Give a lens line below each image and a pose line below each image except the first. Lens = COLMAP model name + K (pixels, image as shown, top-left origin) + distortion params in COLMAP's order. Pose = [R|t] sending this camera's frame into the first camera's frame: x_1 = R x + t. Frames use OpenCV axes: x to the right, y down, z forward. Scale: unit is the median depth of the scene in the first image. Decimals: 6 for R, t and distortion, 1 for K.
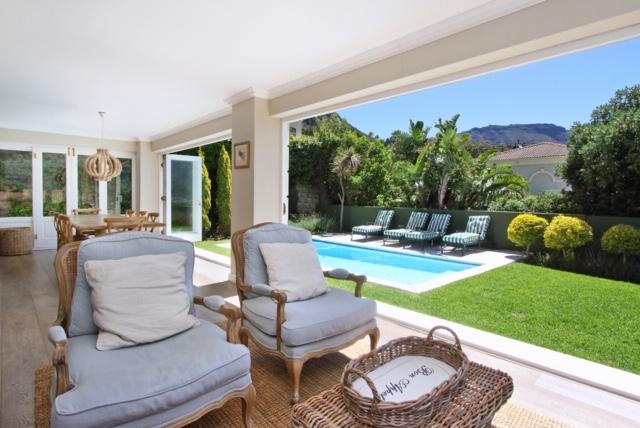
lens RADIAL K [[338.8, 0, 328.6], [0, 338.8, 204.4], [0, 0, 1]] dist [-0.004467, -0.000875]
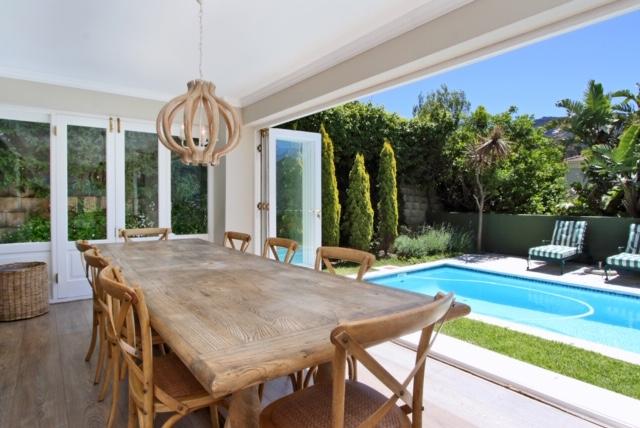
lens RADIAL K [[367.4, 0, 316.1], [0, 367.4, 203.0], [0, 0, 1]] dist [-0.000703, 0.000790]
pose [[0.992178, -0.011564, -0.124297, -0.298126], [0.009043, 0.999742, -0.020832, -0.007979], [0.124506, 0.019545, 0.992026, 0.367142]]
